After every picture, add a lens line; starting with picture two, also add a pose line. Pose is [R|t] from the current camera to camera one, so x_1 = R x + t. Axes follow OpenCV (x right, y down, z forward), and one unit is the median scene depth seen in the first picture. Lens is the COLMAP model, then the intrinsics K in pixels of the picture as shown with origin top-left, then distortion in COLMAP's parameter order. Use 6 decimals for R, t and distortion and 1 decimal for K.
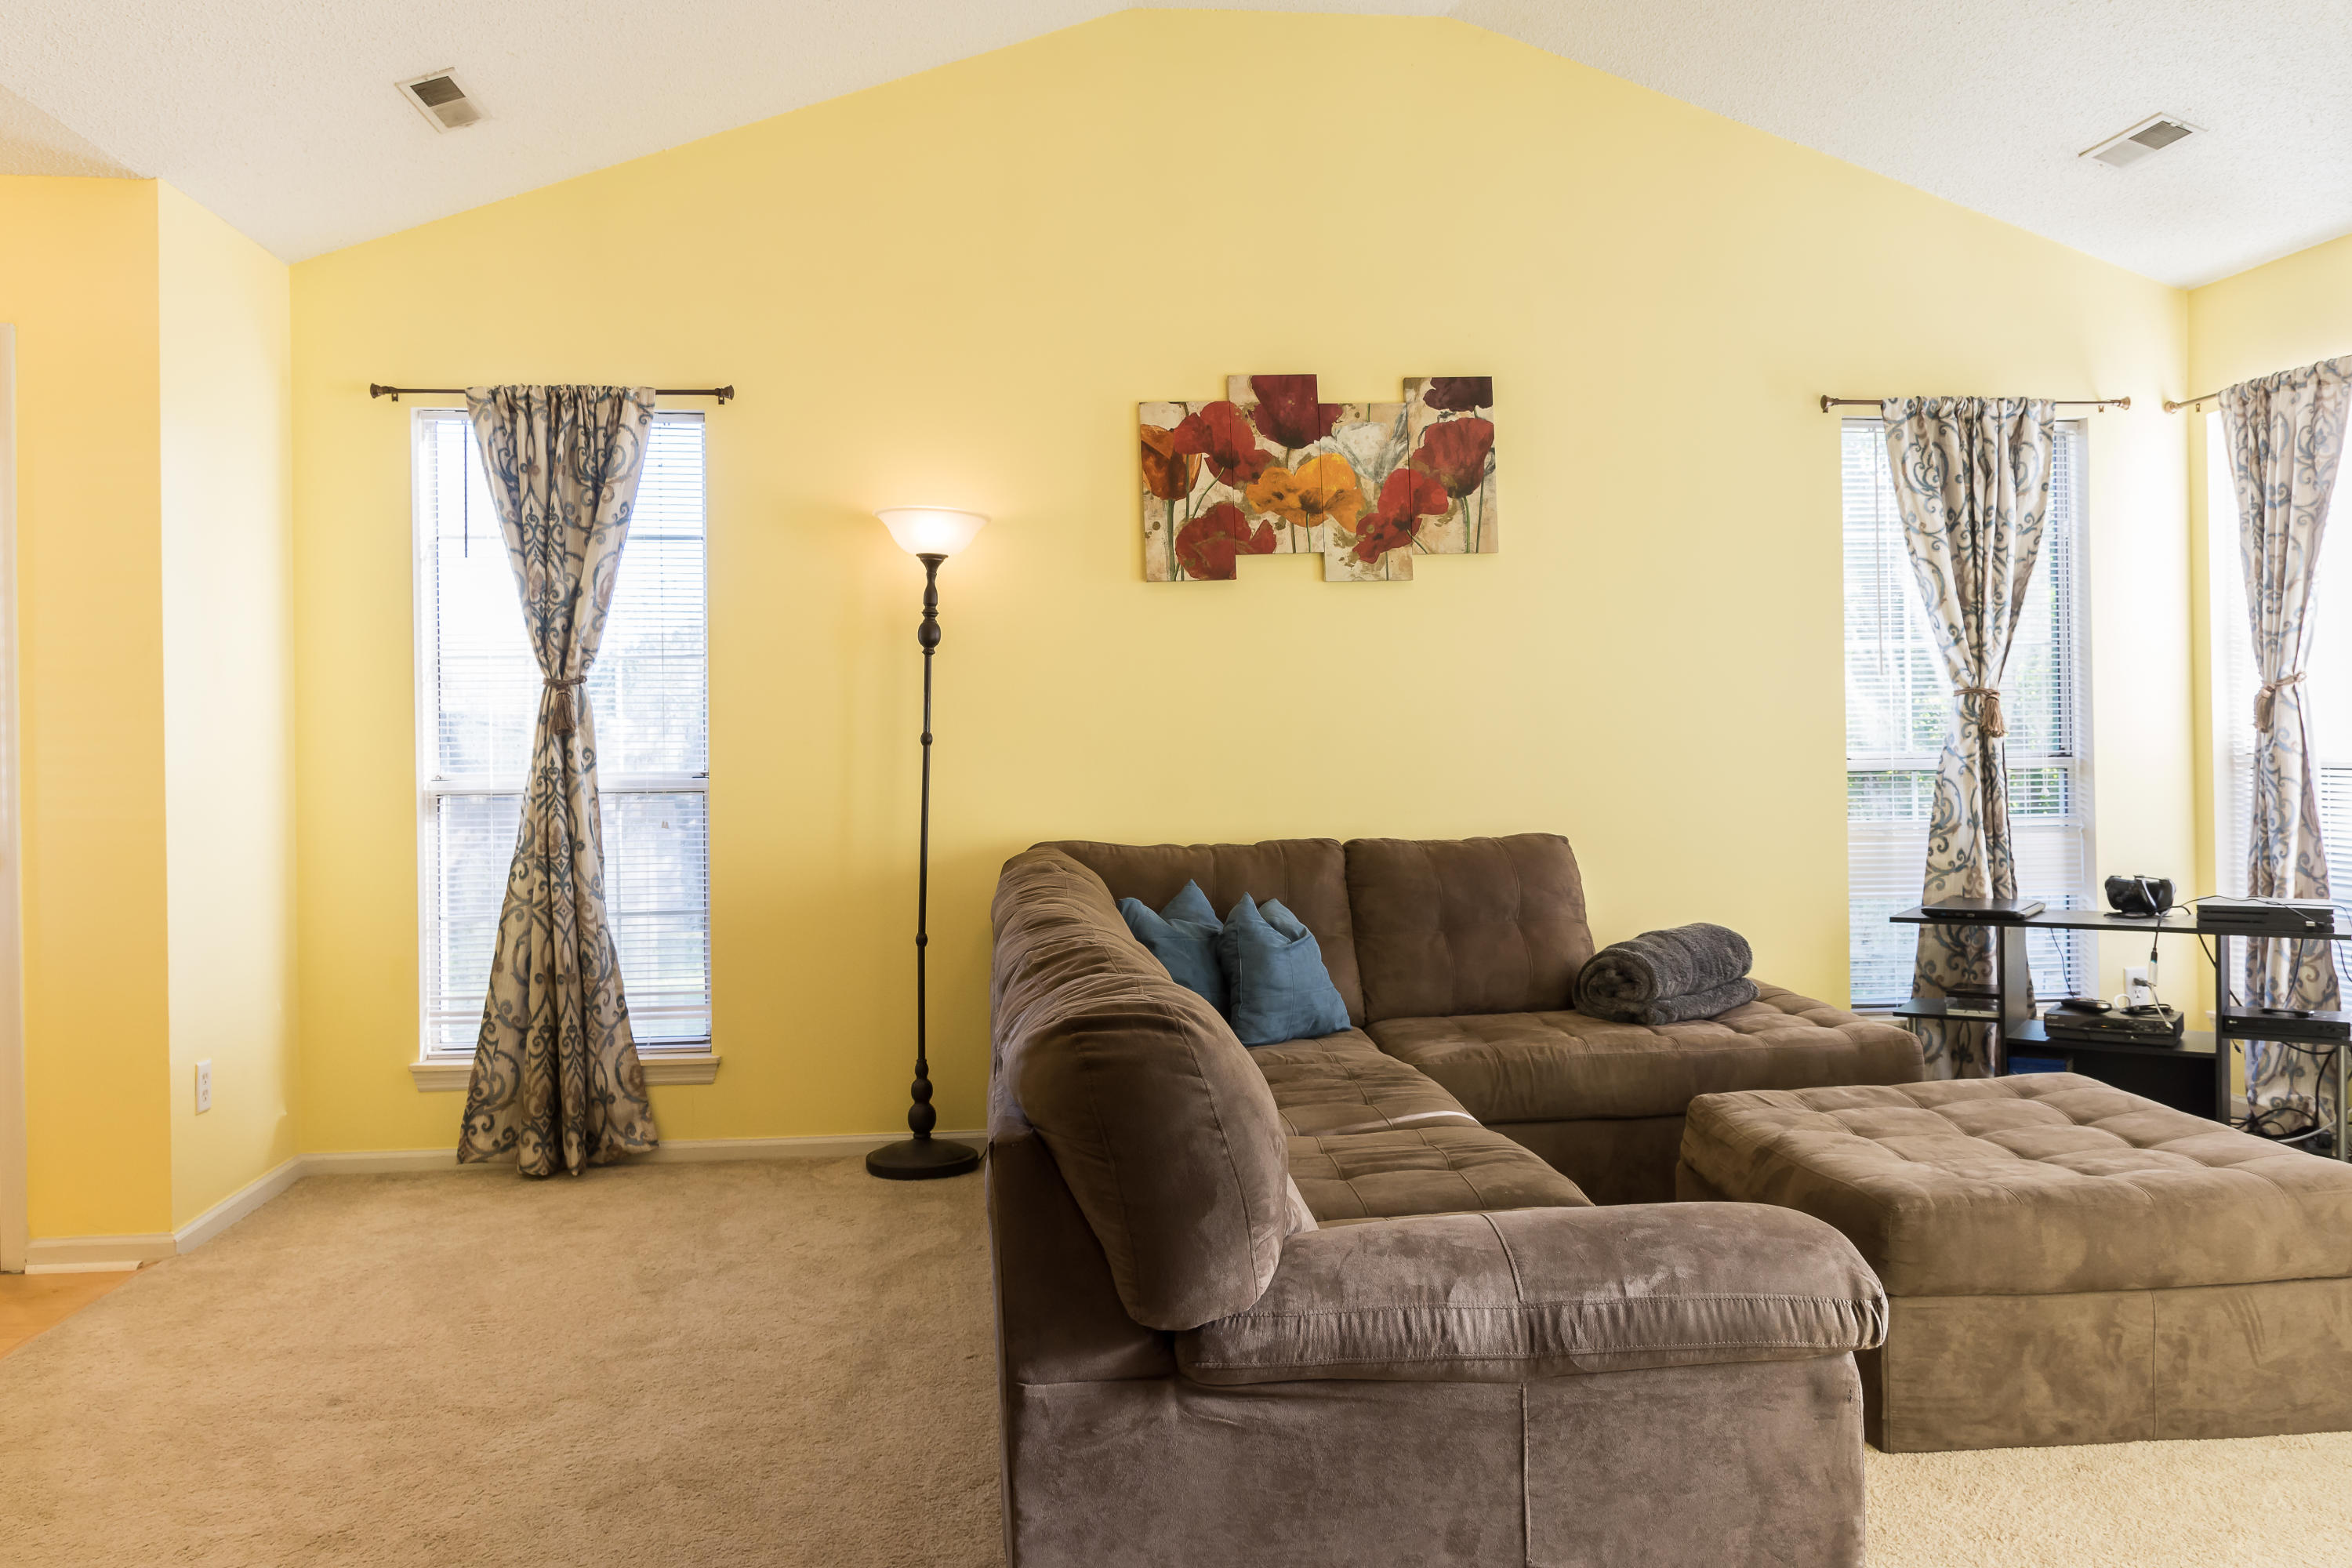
lens RADIAL K [[1793.5, 0, 1183.2], [0, 1793.5, 675.7], [0, 0, 1]] dist [-0.007703, -0.003579]
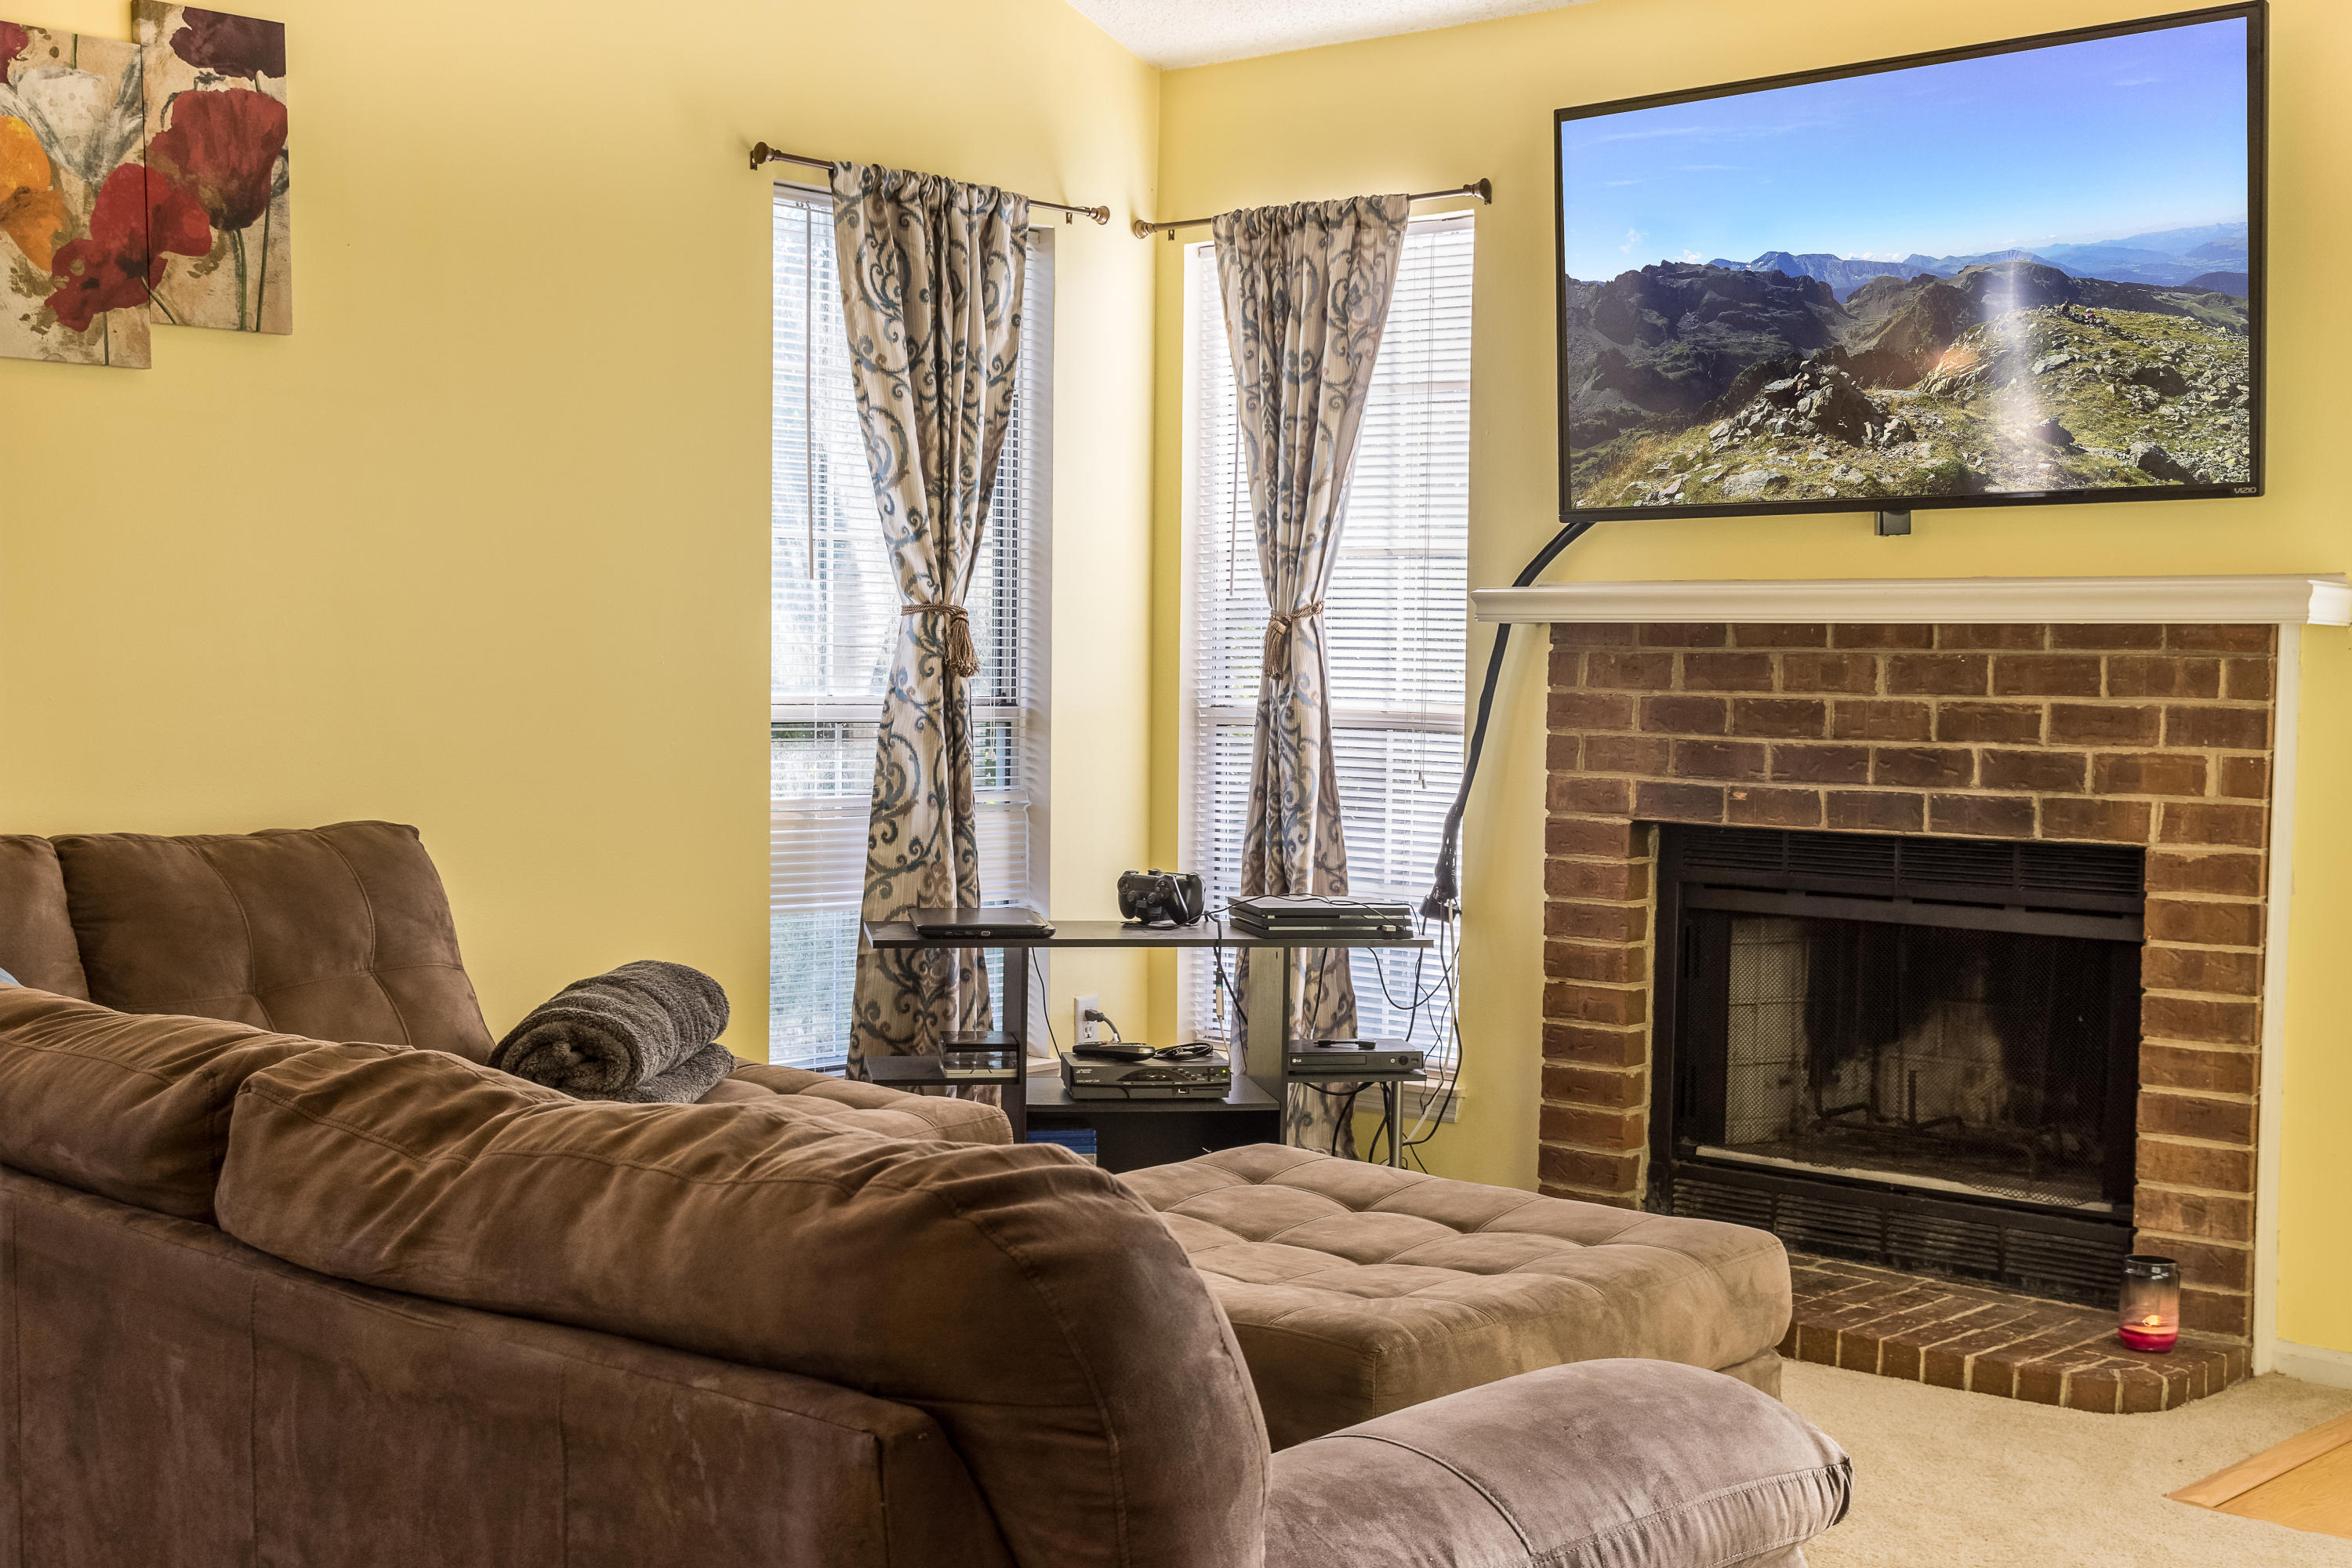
lens RADIAL K [[2836.8, 0, 1176.4], [0, 2836.8, 729.4], [0, 0, 1]] dist [-0.010615, 0.001479]
pose [[0.741902, 0.010668, 0.670423, -0.221579], [-0.050115, 0.997959, 0.039578, 0.007365], [-0.668633, -0.062961, 0.740923, 0.130494]]
